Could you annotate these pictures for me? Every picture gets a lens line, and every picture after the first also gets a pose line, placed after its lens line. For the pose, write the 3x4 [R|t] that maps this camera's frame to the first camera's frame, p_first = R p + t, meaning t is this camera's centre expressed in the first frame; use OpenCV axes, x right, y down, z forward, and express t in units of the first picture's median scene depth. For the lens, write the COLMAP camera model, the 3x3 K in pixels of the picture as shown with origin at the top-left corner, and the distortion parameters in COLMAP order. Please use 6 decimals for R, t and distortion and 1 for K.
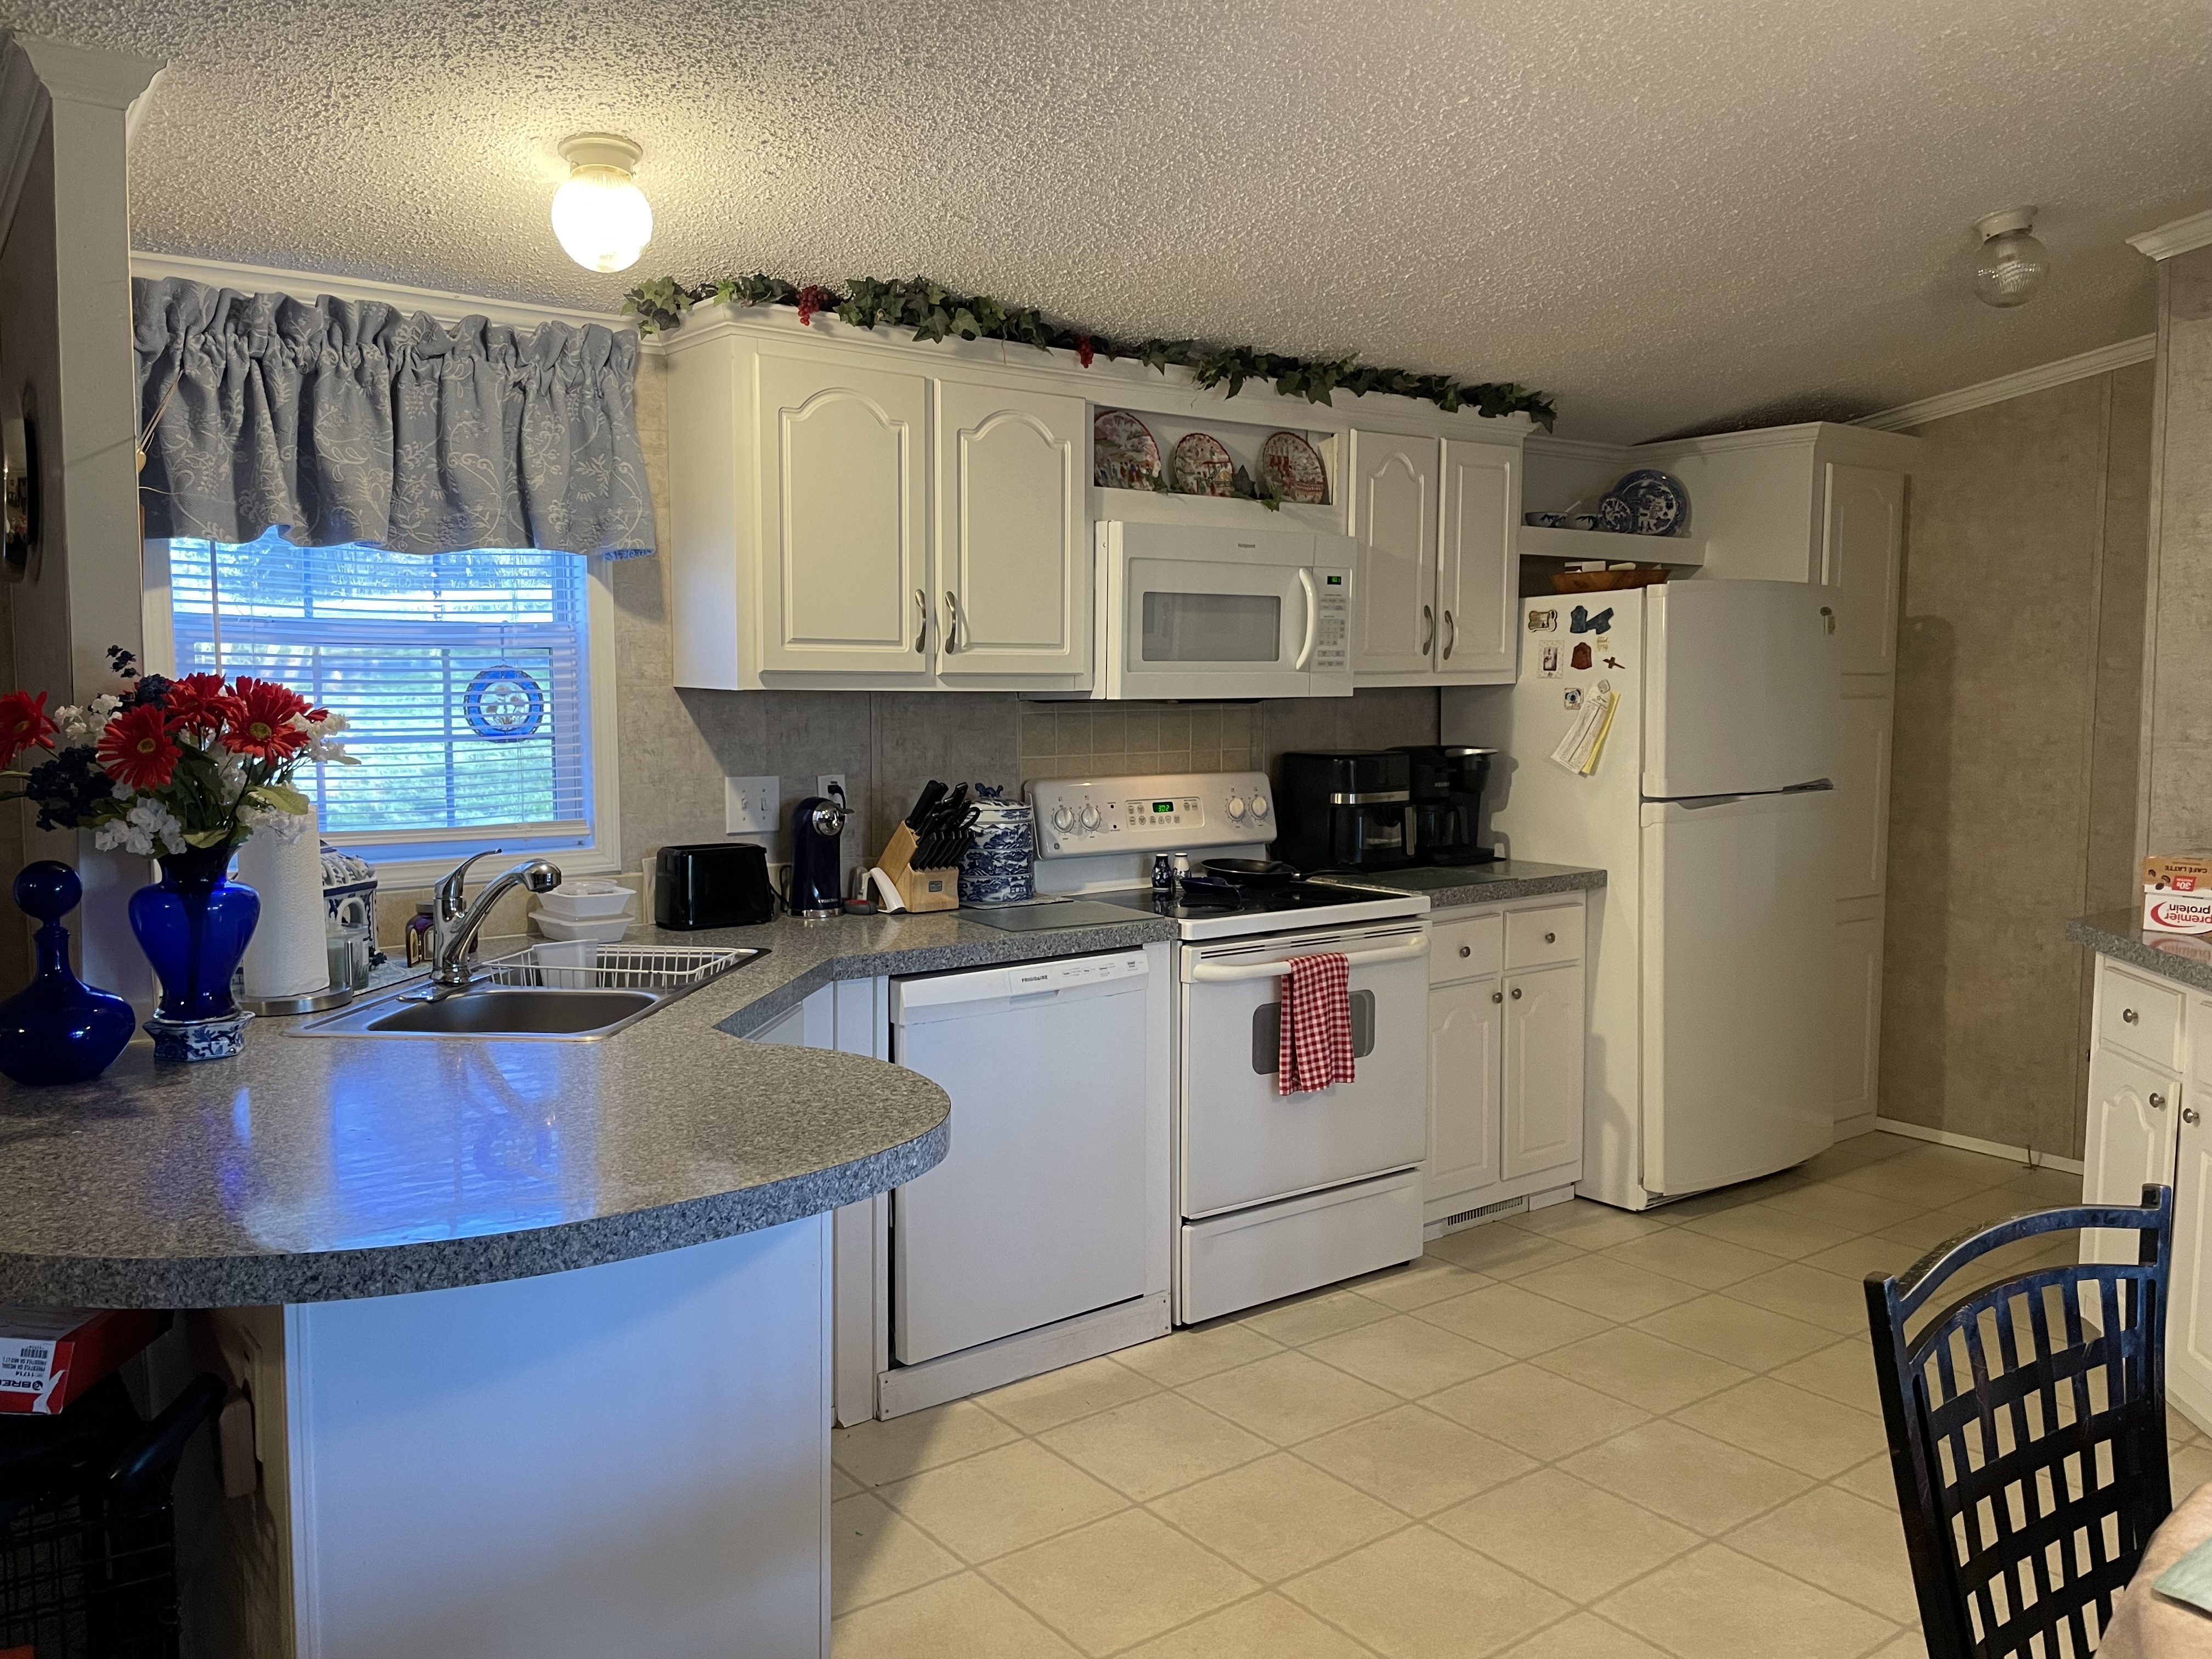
lens RADIAL K [[1665.6, 0, 1106.0], [0, 1665.6, 829.5], [0, 0, 1]] dist [0.082508, -0.118314]
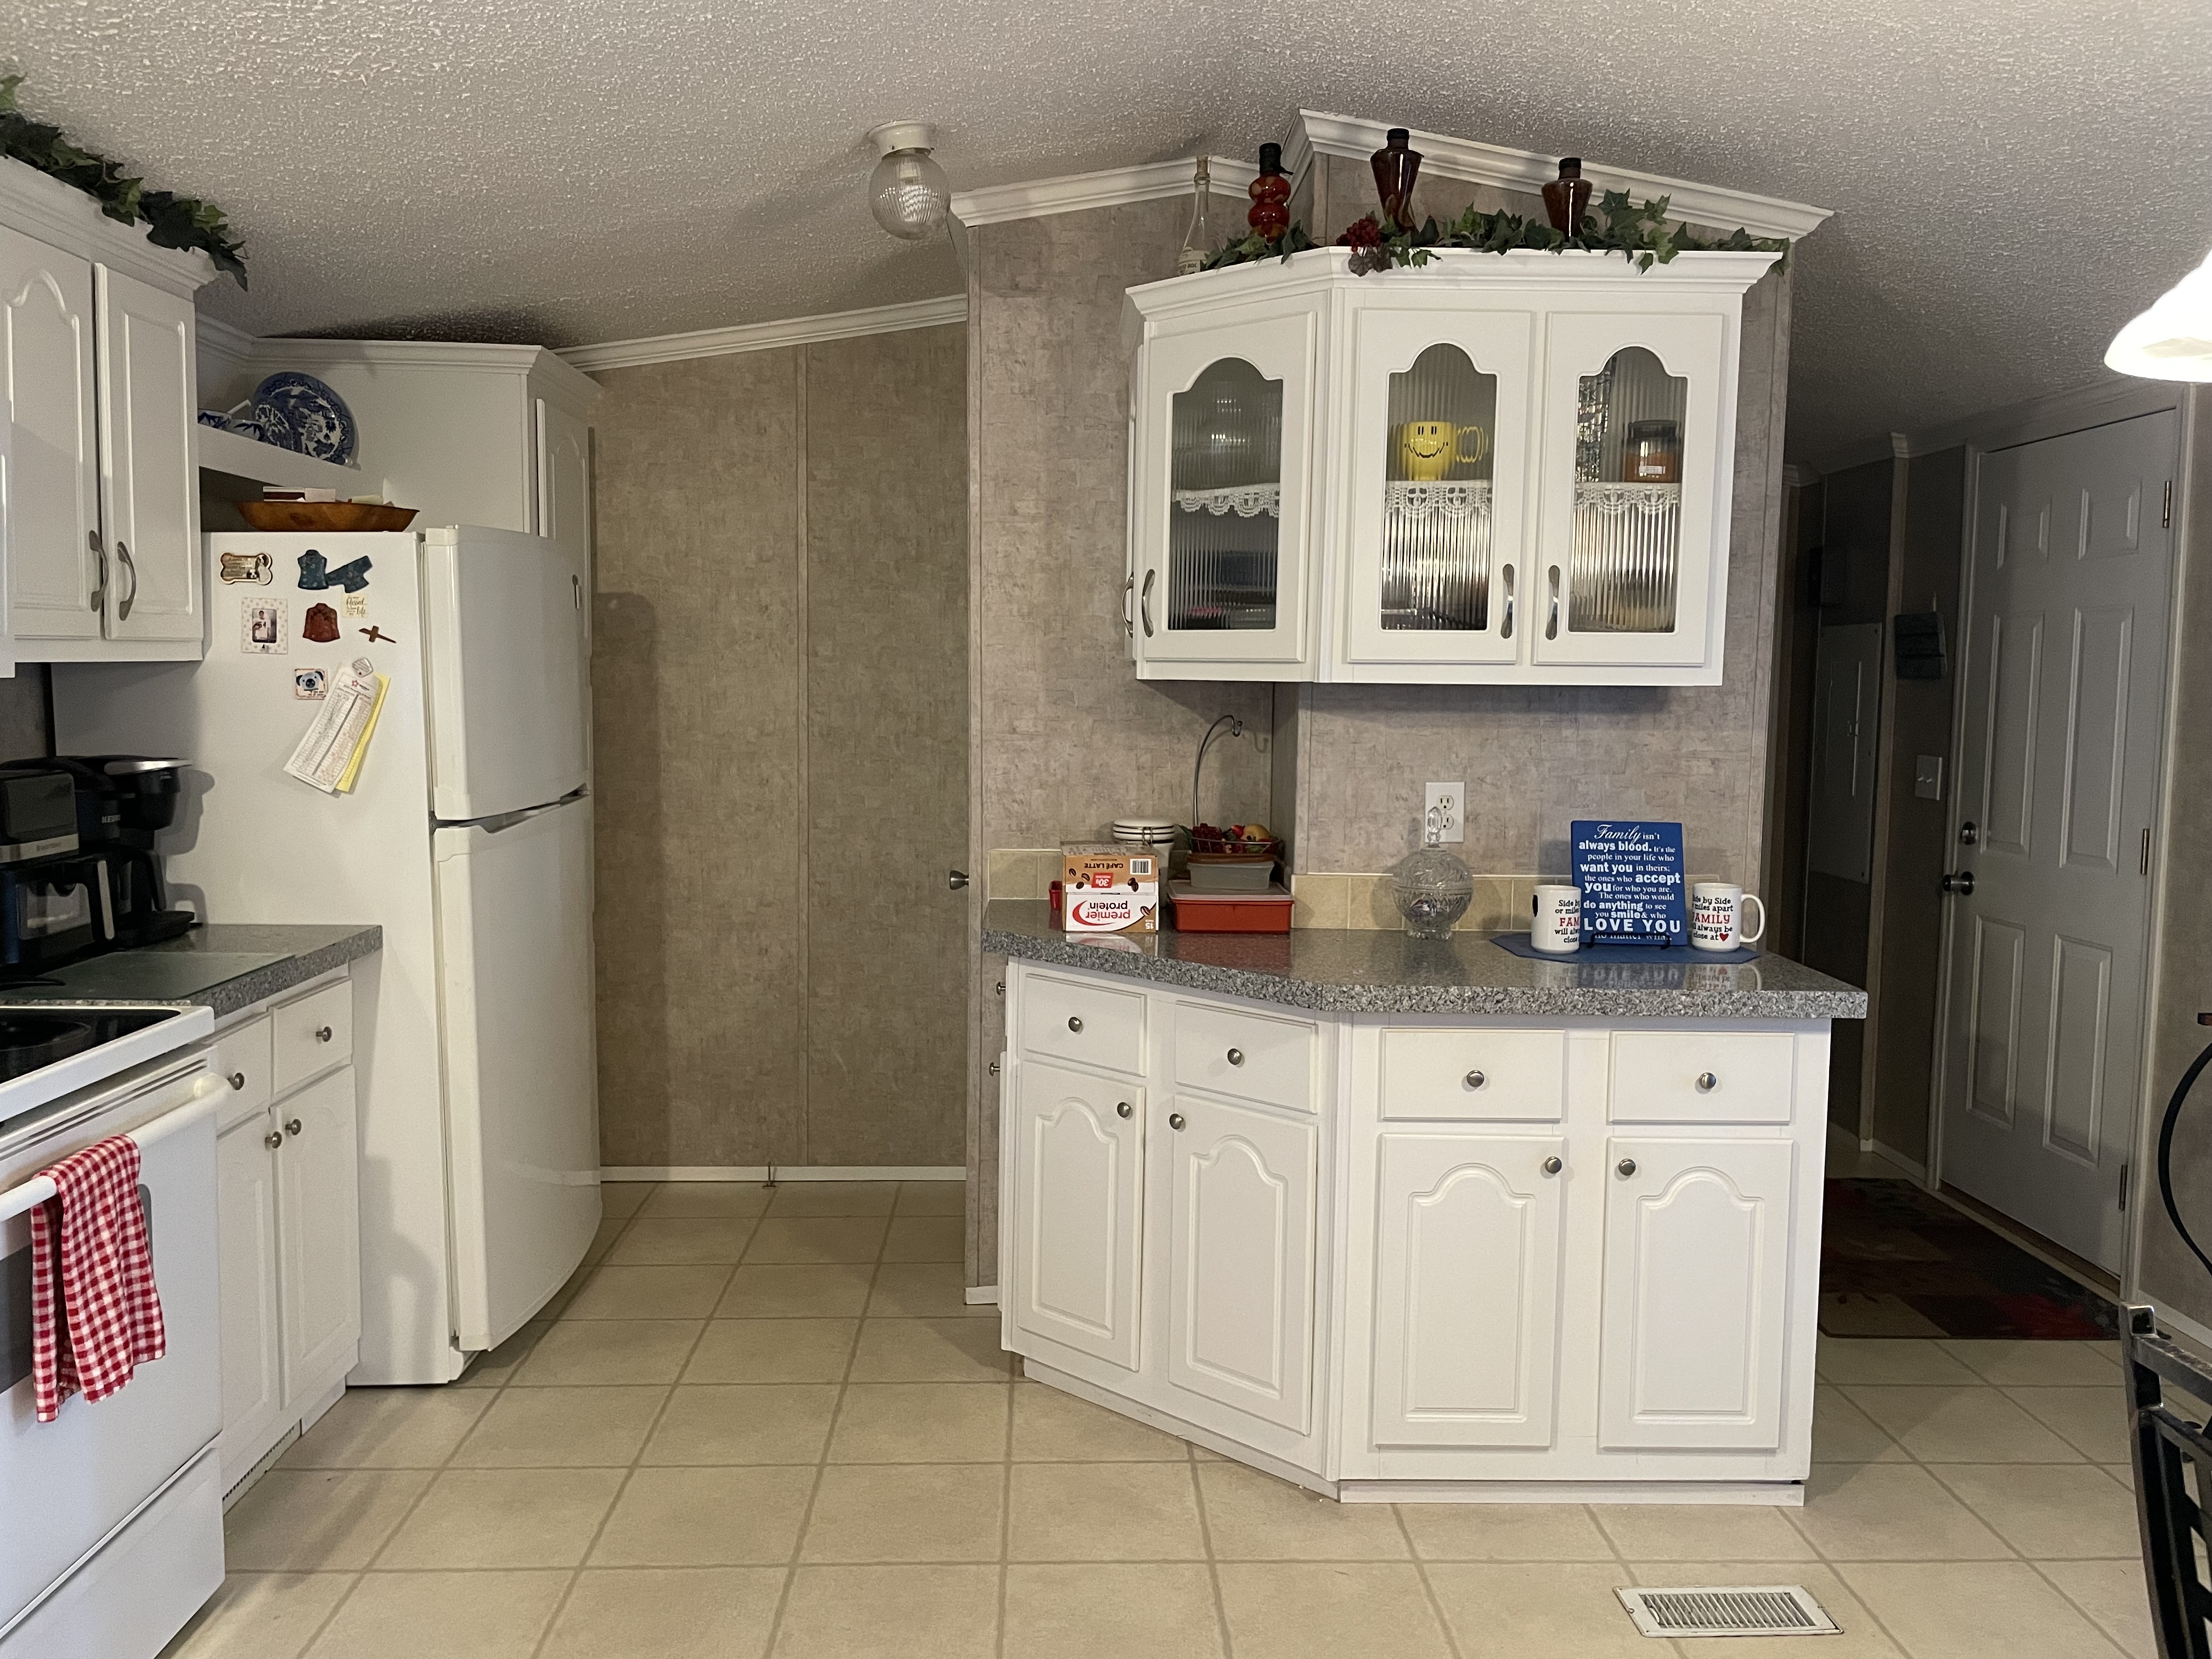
lens RADIAL K [[1665.6, 0, 1106.0], [0, 1665.6, 829.5], [0, 0, 1]] dist [0.082508, -0.118314]
pose [[0.570791, -0.067393, 0.818325, -0.107696], [0.059693, 0.997395, 0.040504, -0.026933], [-0.818923, 0.025729, 0.573326, 0.334082]]
